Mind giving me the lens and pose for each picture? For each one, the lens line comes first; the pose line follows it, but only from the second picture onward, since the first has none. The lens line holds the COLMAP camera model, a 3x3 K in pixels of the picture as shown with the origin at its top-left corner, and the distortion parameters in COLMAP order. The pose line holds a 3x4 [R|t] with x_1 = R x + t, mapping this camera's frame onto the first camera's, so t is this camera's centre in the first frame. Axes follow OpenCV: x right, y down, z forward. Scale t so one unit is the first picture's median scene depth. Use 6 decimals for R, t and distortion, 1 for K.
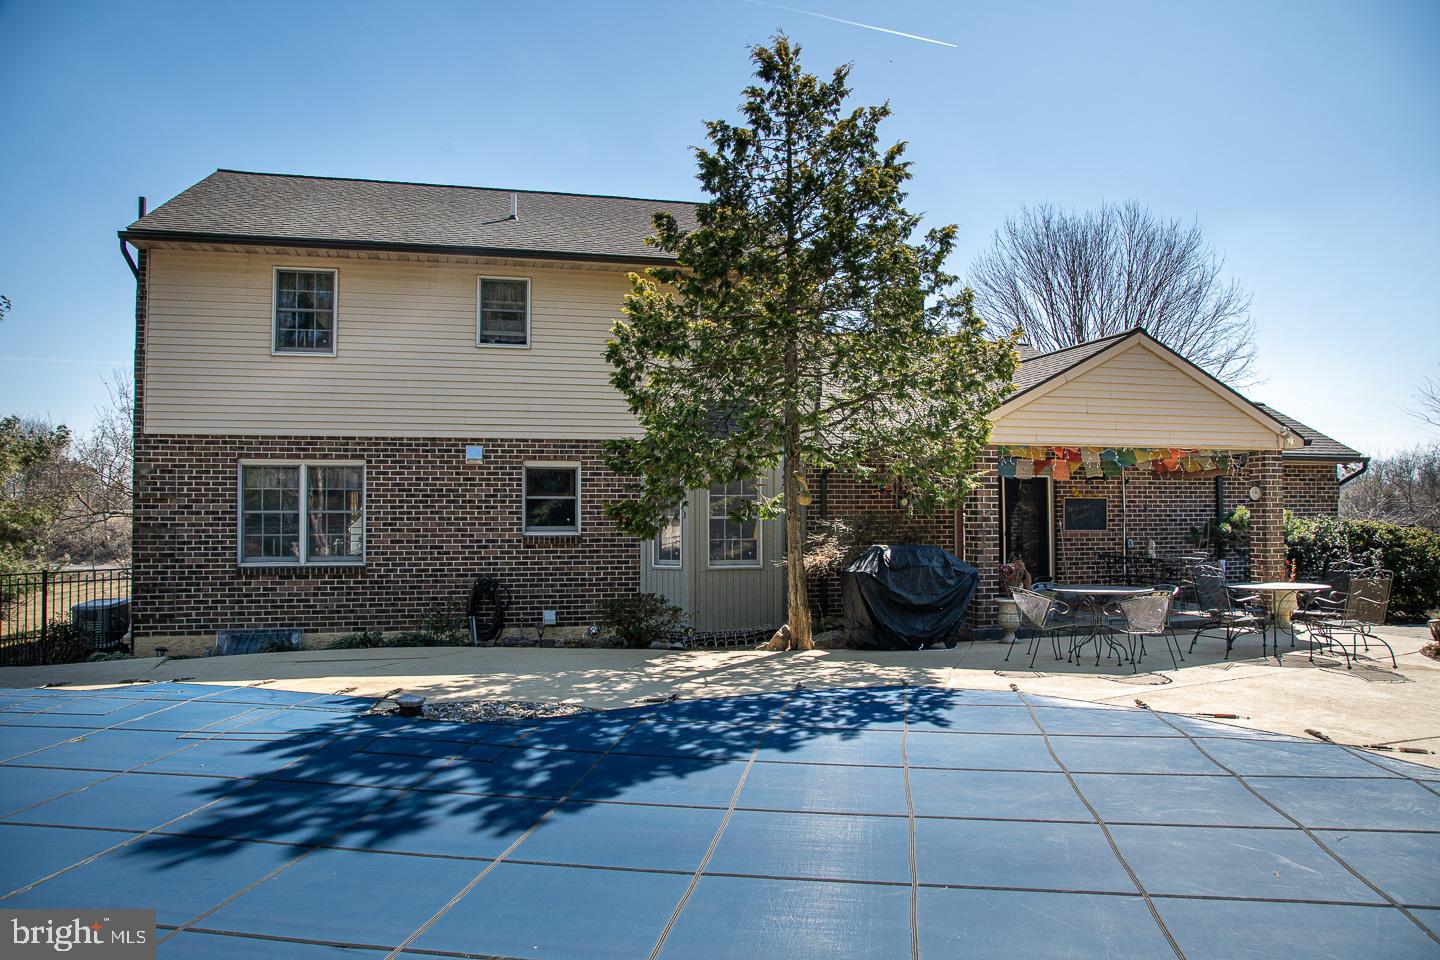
lens RADIAL K [[992.1, 0, 744.6], [0, 992.1, 485.2], [0, 0, 1]] dist [-0.116558, 0.076928]
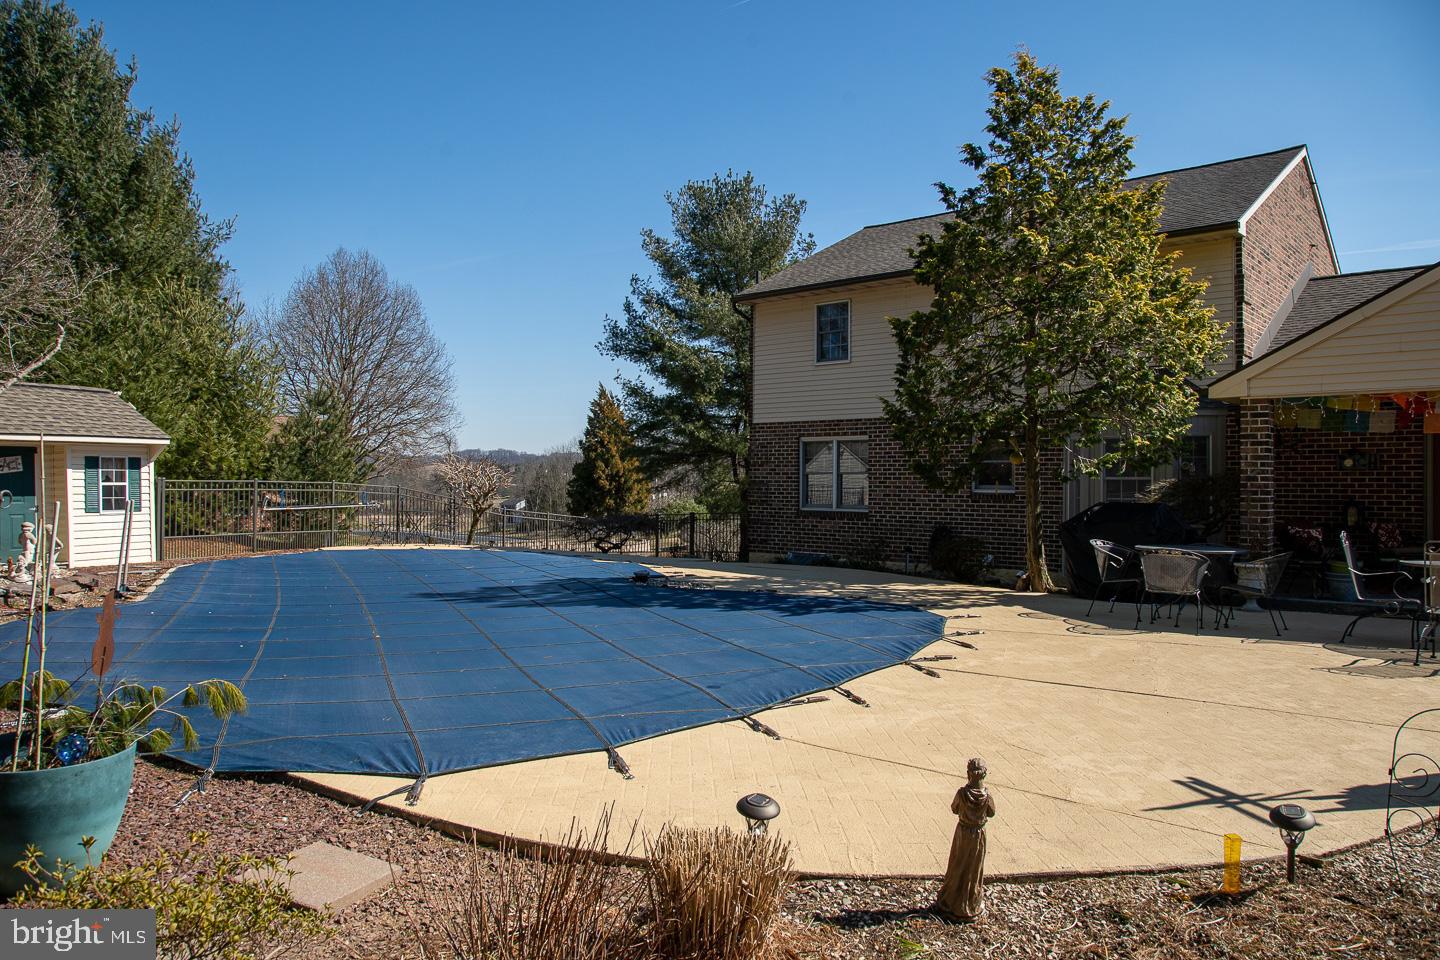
lens RADIAL K [[992.1, 0, 744.6], [0, 992.1, 485.2], [0, 0, 1]] dist [-0.116558, 0.076928]
pose [[0.552171, 0.008938, -0.833683, 0.691754], [0.011771, 0.999759, 0.018514, 0.016890], [0.833648, -0.020036, 0.551933, 0.088417]]
